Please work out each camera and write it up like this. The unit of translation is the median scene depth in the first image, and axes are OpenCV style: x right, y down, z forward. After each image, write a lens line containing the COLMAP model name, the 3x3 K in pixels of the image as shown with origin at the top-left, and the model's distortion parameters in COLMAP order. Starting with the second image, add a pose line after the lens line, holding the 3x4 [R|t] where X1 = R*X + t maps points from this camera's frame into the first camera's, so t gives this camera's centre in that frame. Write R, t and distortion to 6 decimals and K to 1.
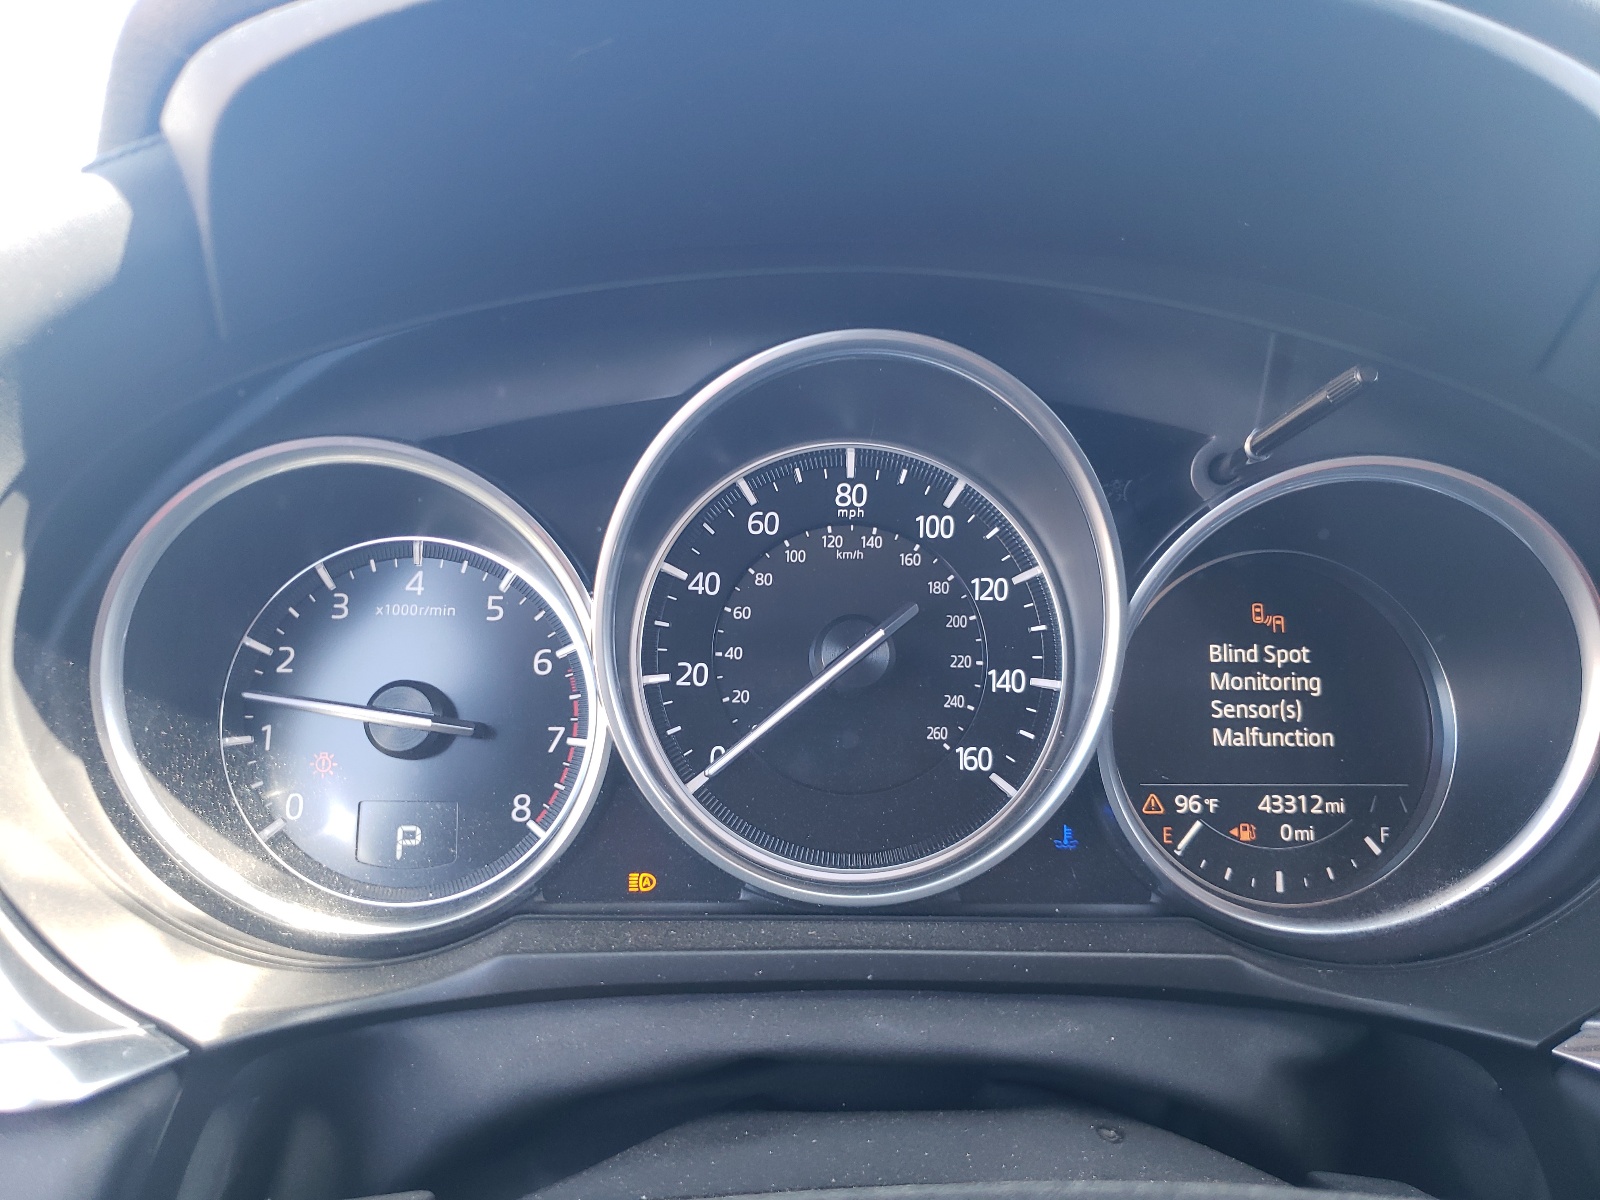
lens RADIAL K [[1455.7, 0, 796.4], [0, 1455.7, 598.2], [0, 0, 1]] dist [0.063299, 0.002191]
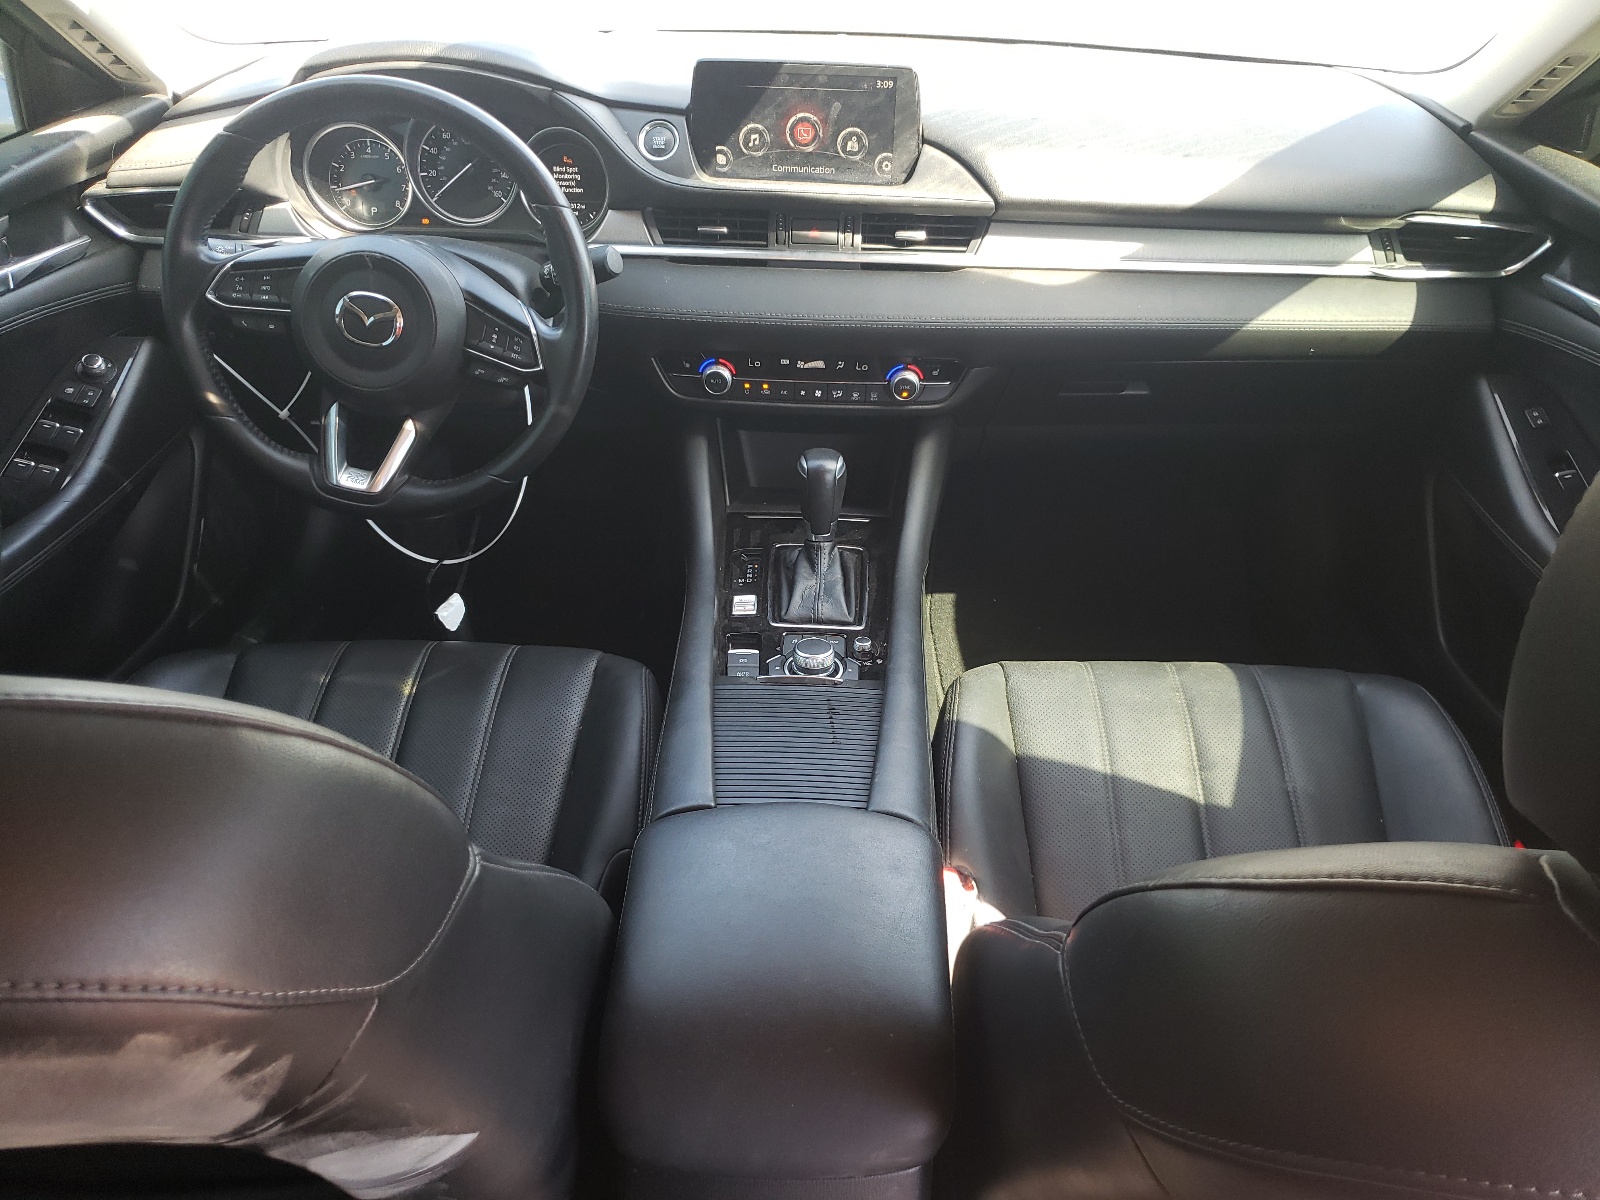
lens RADIAL K [[1455.7, 0, 803.6], [0, 1455.7, 598.0], [0, 0, 1]] dist [0.063299, 0.002191]
pose [[0.992191, 0.042600, -0.117228, 1.609154], [0.003804, 0.929094, 0.369825, -0.389347], [0.124671, -0.367383, 0.921676, -3.401274]]
